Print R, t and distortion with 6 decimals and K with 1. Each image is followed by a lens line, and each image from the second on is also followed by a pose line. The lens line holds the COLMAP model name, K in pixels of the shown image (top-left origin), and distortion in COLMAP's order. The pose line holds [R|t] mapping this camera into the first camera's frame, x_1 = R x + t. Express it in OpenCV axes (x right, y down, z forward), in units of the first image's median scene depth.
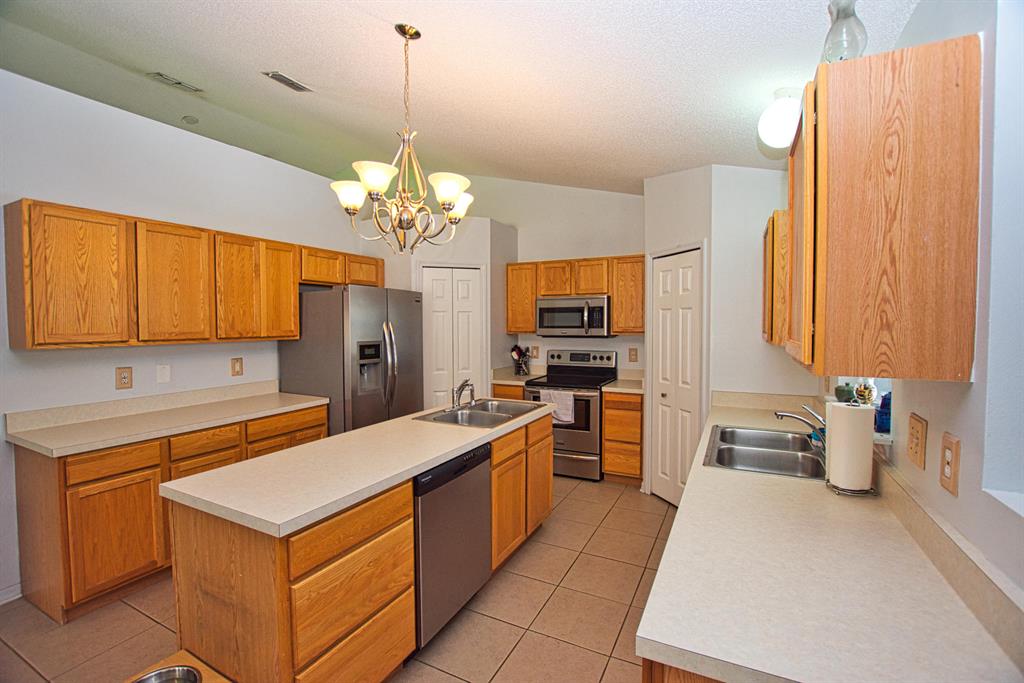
lens RADIAL K [[450.1, 0, 512.3], [0, 450.1, 340.3], [0, 0, 1]] dist [-0.032845, 0.004944]
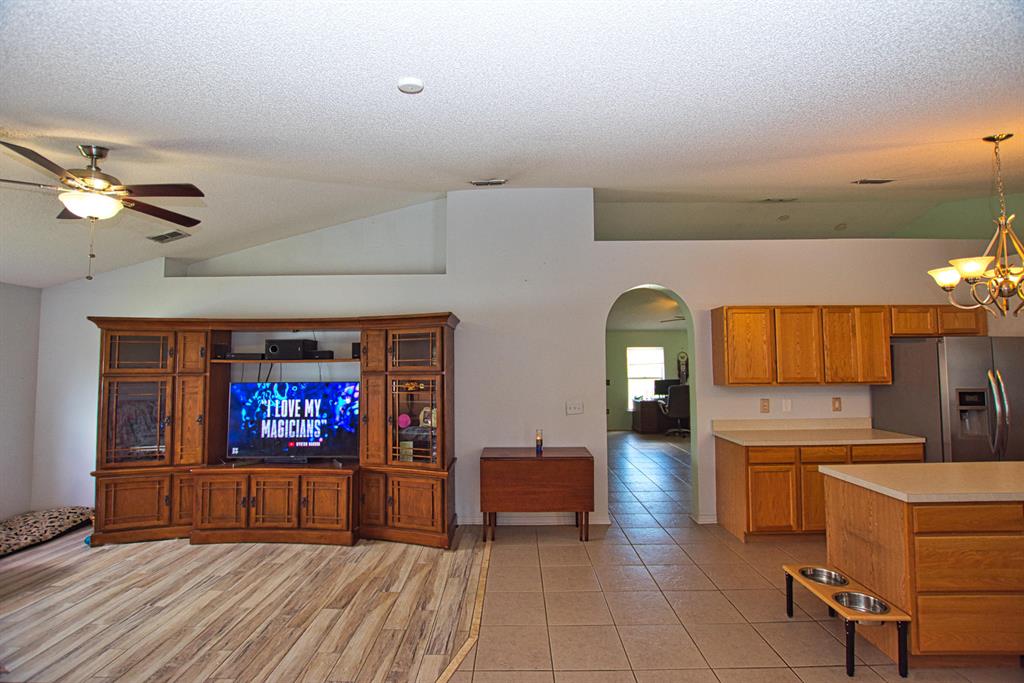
lens RADIAL K [[450.1, 0, 511.6], [0, 450.1, 338.4], [0, 0, 1]] dist [-0.032845, 0.004944]
pose [[0.441520, -0.055881, -0.895510, 0.148043], [-0.029437, 0.996619, -0.076703, -0.005728], [0.896769, 0.060227, 0.438382, -0.485361]]
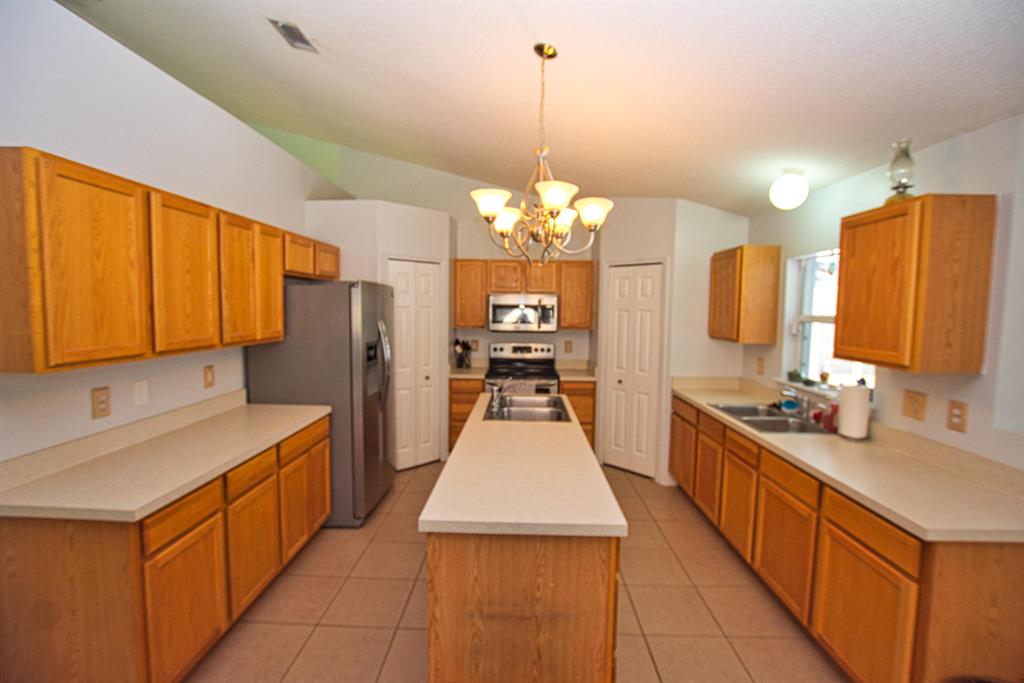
lens RADIAL K [[450.1, 0, 511.3], [0, 450.1, 339.5], [0, 0, 1]] dist [-0.032845, 0.004944]
pose [[0.900683, -0.015886, 0.434187, -0.531375], [0.000417, 0.999362, 0.035699, -0.040038], [-0.434477, -0.031972, 0.900115, 0.050596]]
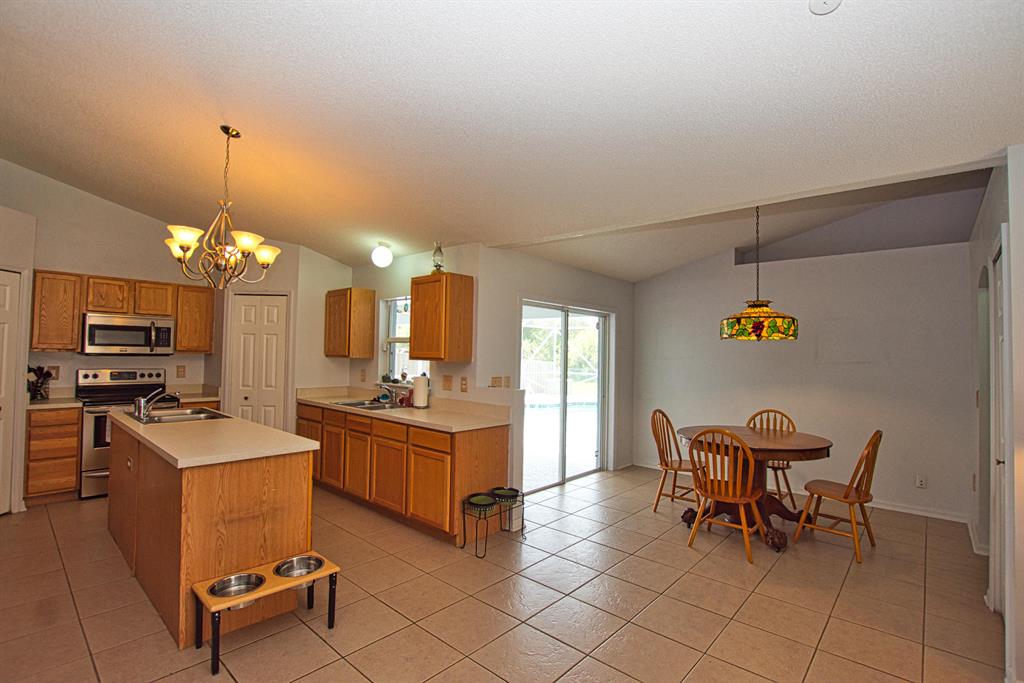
lens RADIAL K [[478.7, 0, 511.0], [0, 478.7, 339.8], [0, 0, 1]] dist [-0.026284, 0.001896]
pose [[0.260554, 0.036173, 0.964781, -0.979864], [0.018421, 0.998930, -0.042428, 0.028140], [-0.965283, 0.028827, 0.259609, -0.157702]]
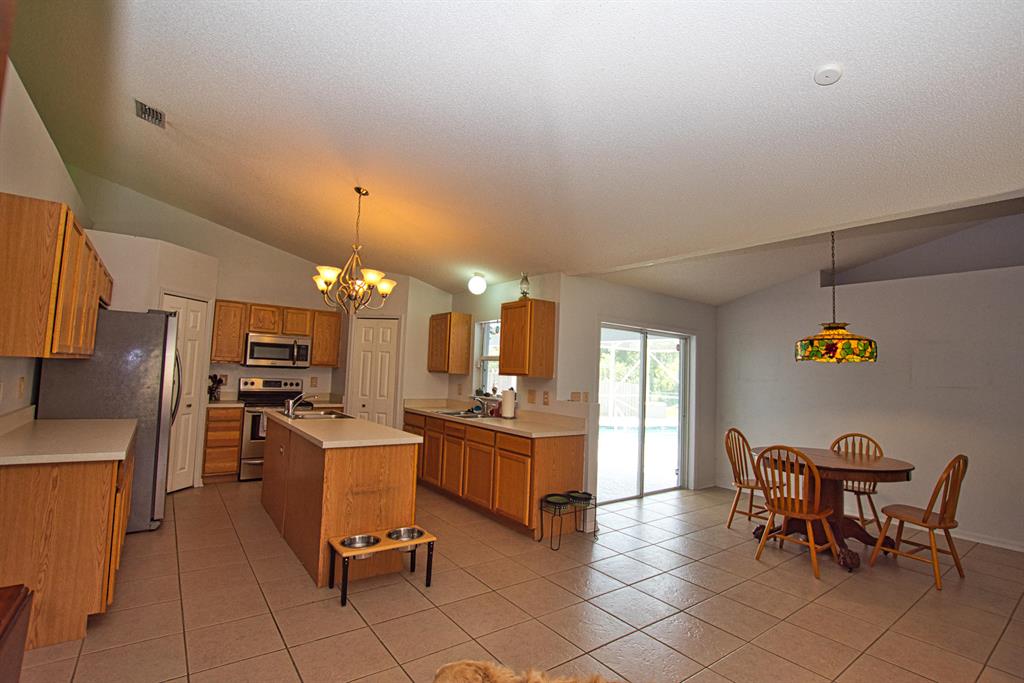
lens RADIAL K [[478.7, 0, 511.2], [0, 478.7, 340.1], [0, 0, 1]] dist [-0.026284, 0.001896]
pose [[0.445580, 0.083026, 0.891384, -1.123122], [-0.005262, 0.995916, -0.090132, 0.049366], [-0.895227, 0.035471, 0.444197, -0.258761]]
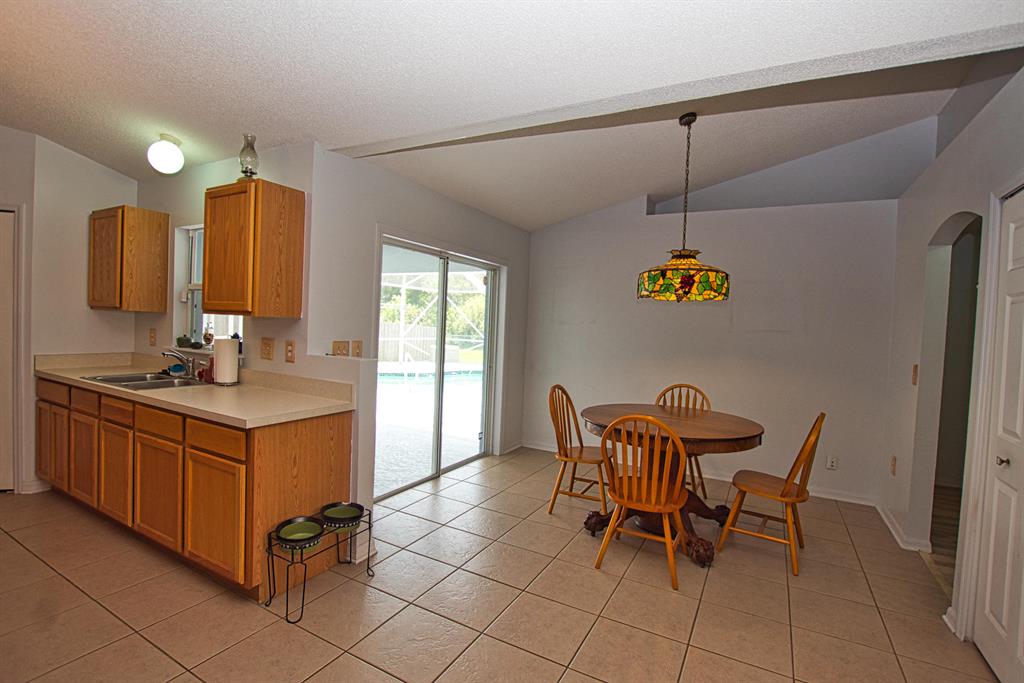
lens RADIAL K [[478.7, 0, 510.1], [0, 478.7, 339.0], [0, 0, 1]] dist [-0.026284, 0.001896]
pose [[0.035216, -0.025842, 0.999046, -0.595403], [-0.002280, 0.999661, 0.025939, 0.046287], [-0.999377, -0.003192, 0.035145, -0.131944]]
